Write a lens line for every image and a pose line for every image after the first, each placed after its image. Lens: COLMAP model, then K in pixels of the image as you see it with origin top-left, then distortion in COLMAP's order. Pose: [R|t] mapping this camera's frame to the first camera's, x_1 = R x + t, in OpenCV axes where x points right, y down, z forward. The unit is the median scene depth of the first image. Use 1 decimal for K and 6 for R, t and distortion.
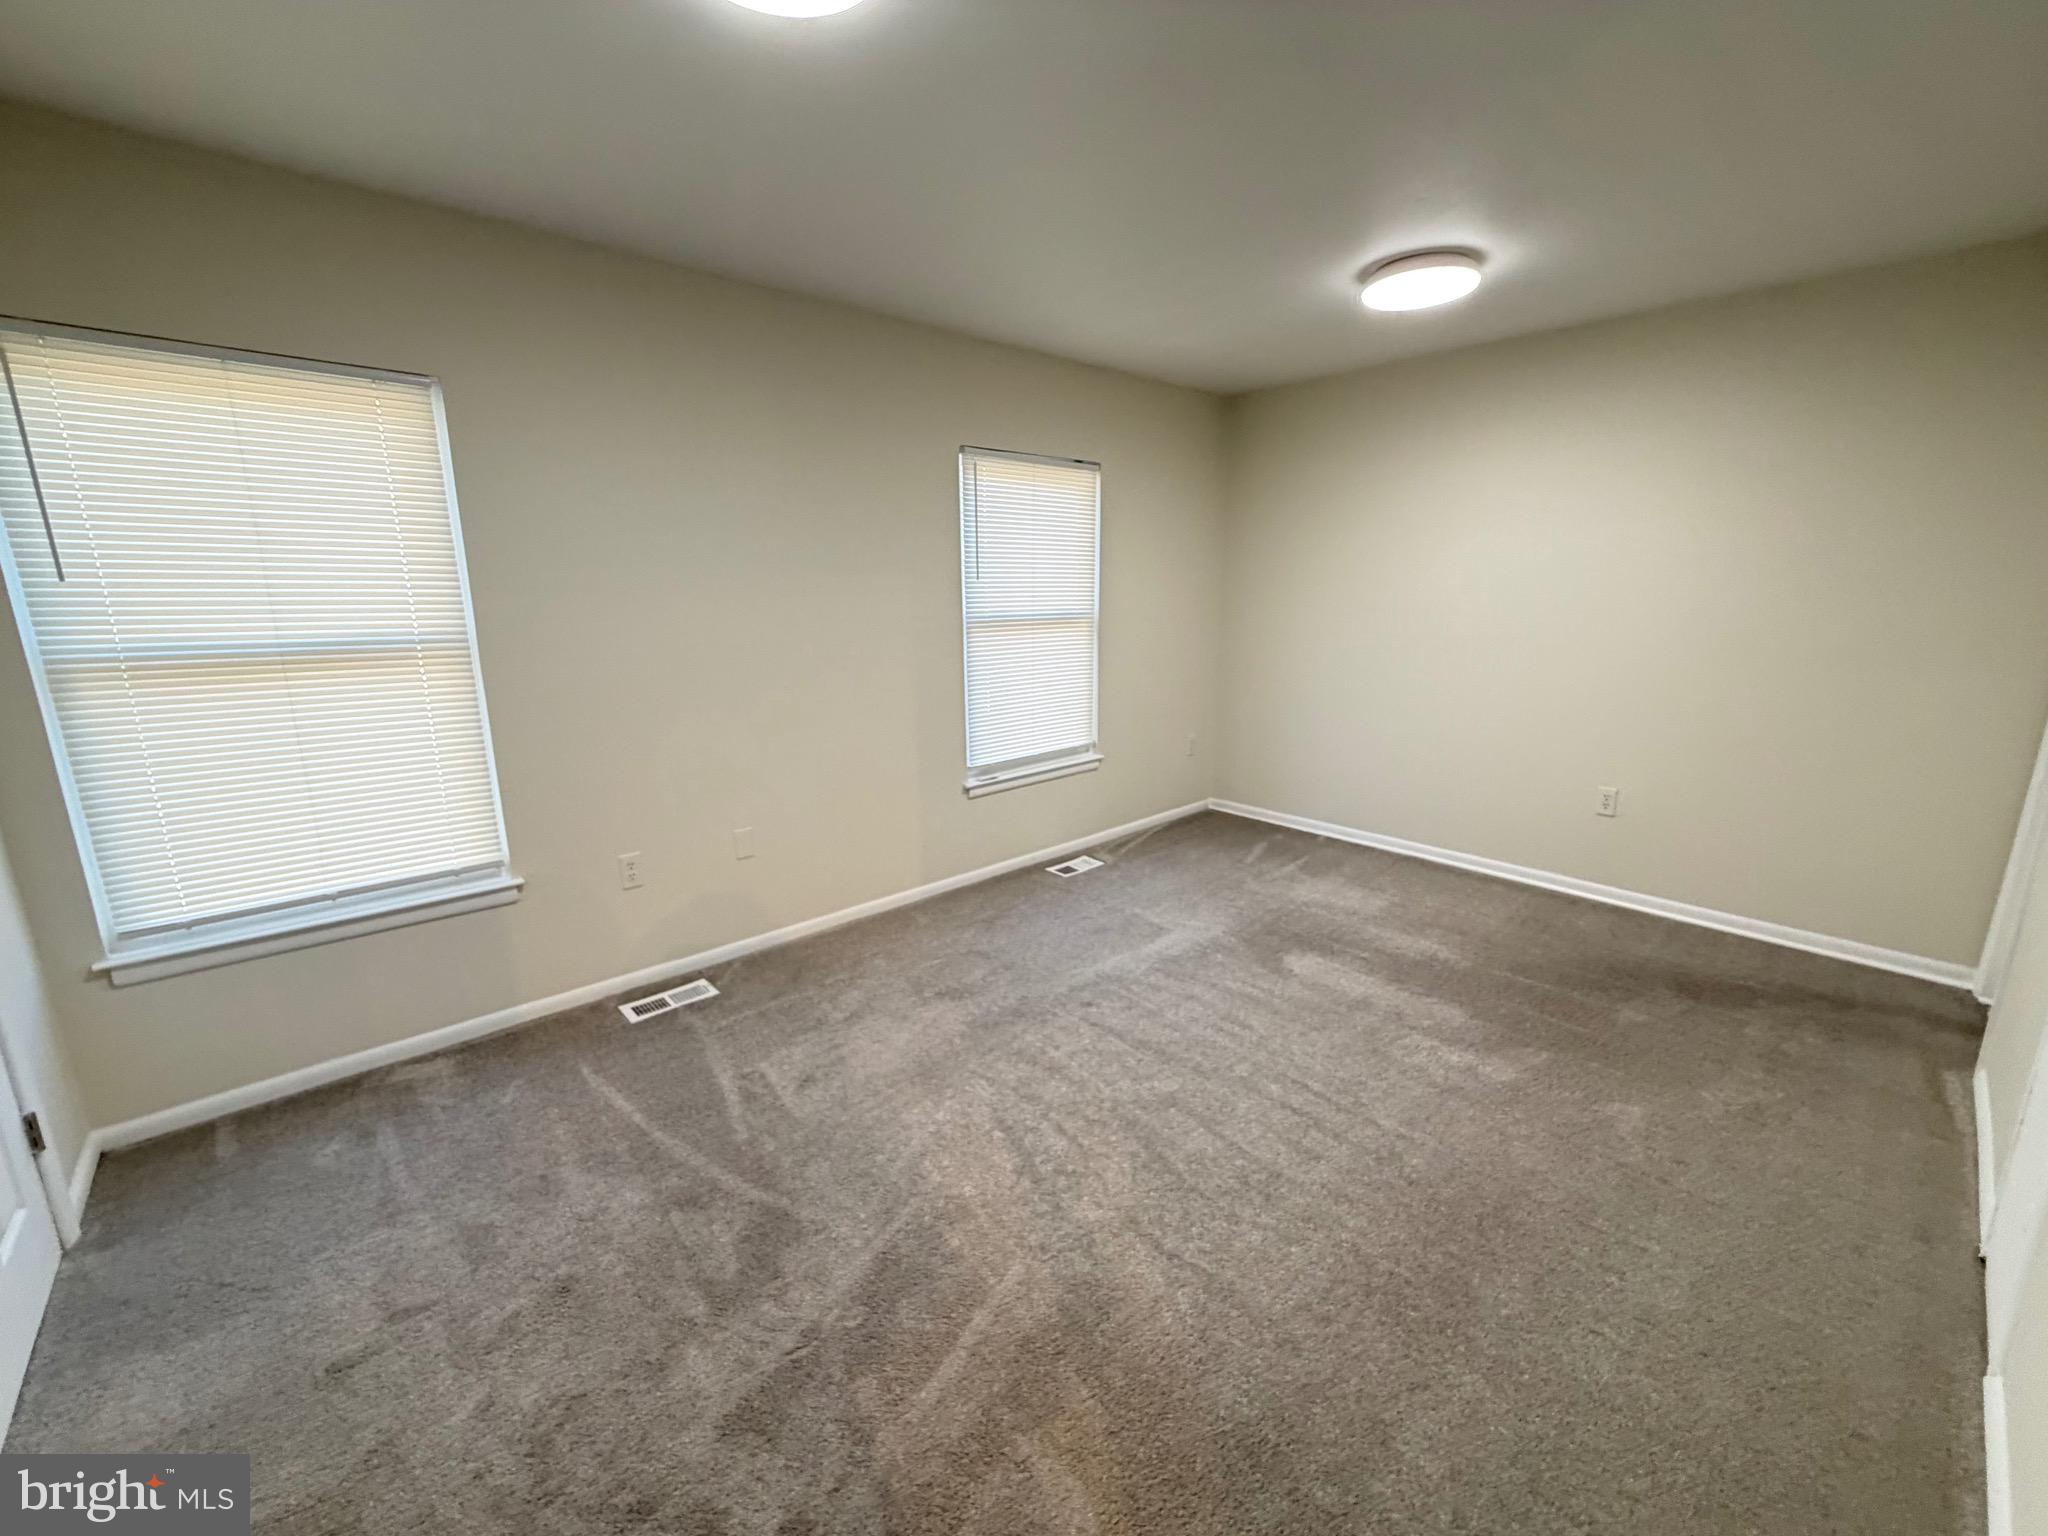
lens RADIAL K [[816.7, 0, 1037.1], [0, 816.7, 770.0], [0, 0, 1]] dist [-0.000336, 0.000281]
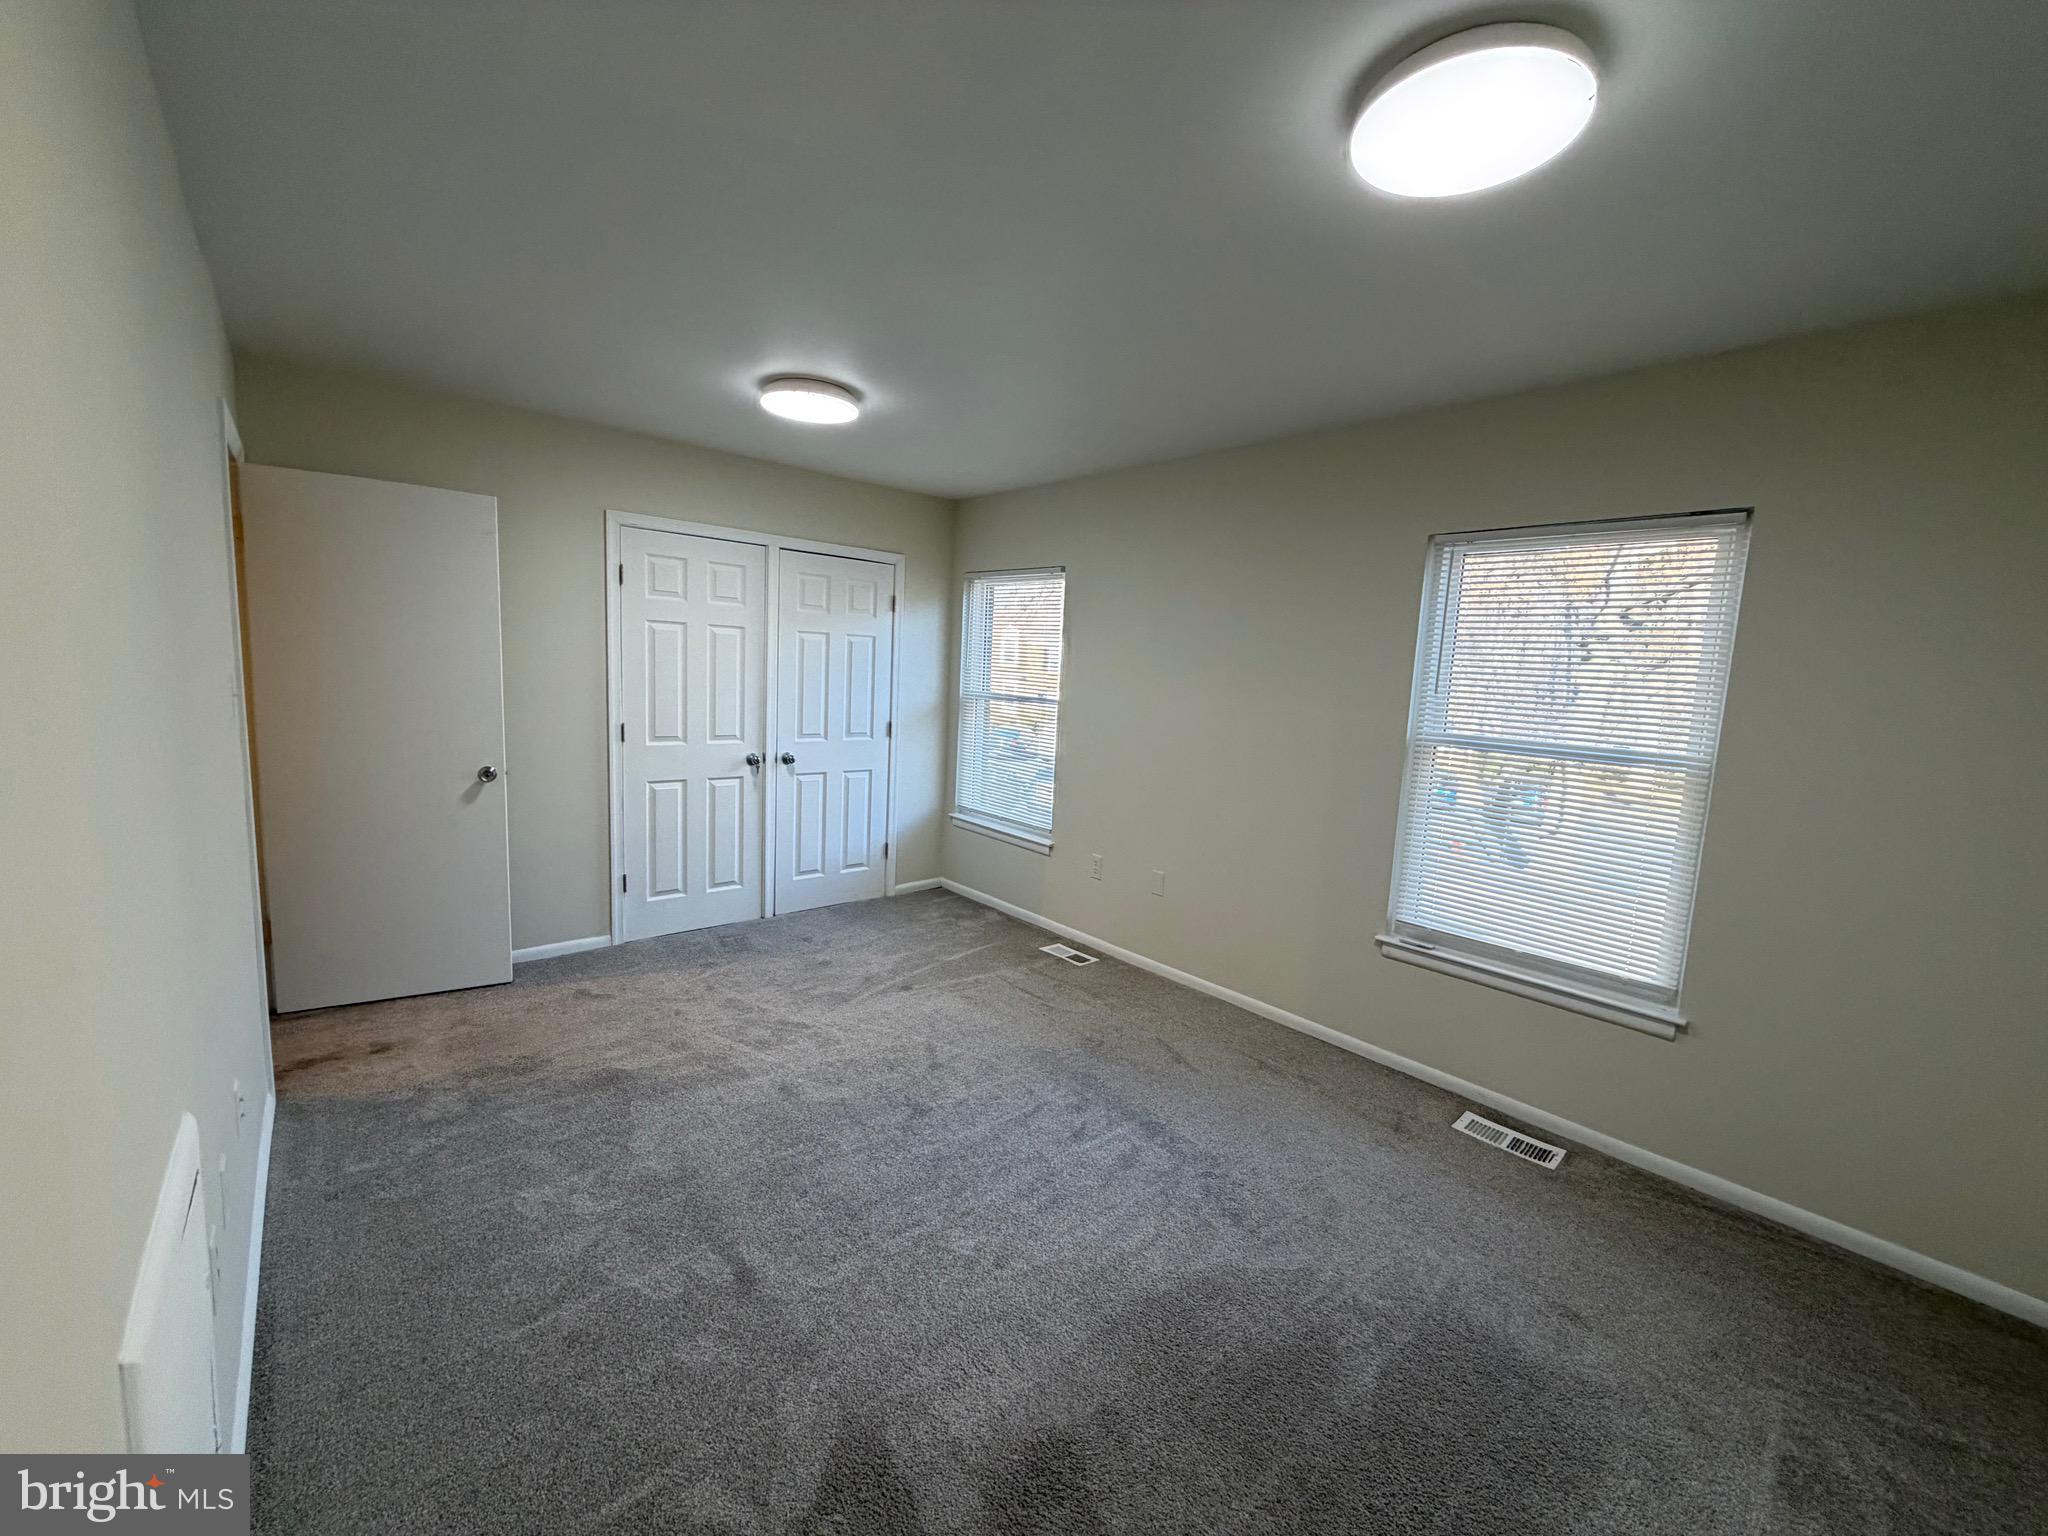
lens RADIAL K [[816.7, 0, 1016.6], [0, 816.7, 774.4], [0, 0, 1]] dist [-0.000336, 0.000281]
pose [[-0.030751, 0.136540, -0.990157, 0.701435], [-0.268556, 0.953070, 0.139766, -0.150901], [0.962773, 0.270210, 0.007361, 0.584562]]
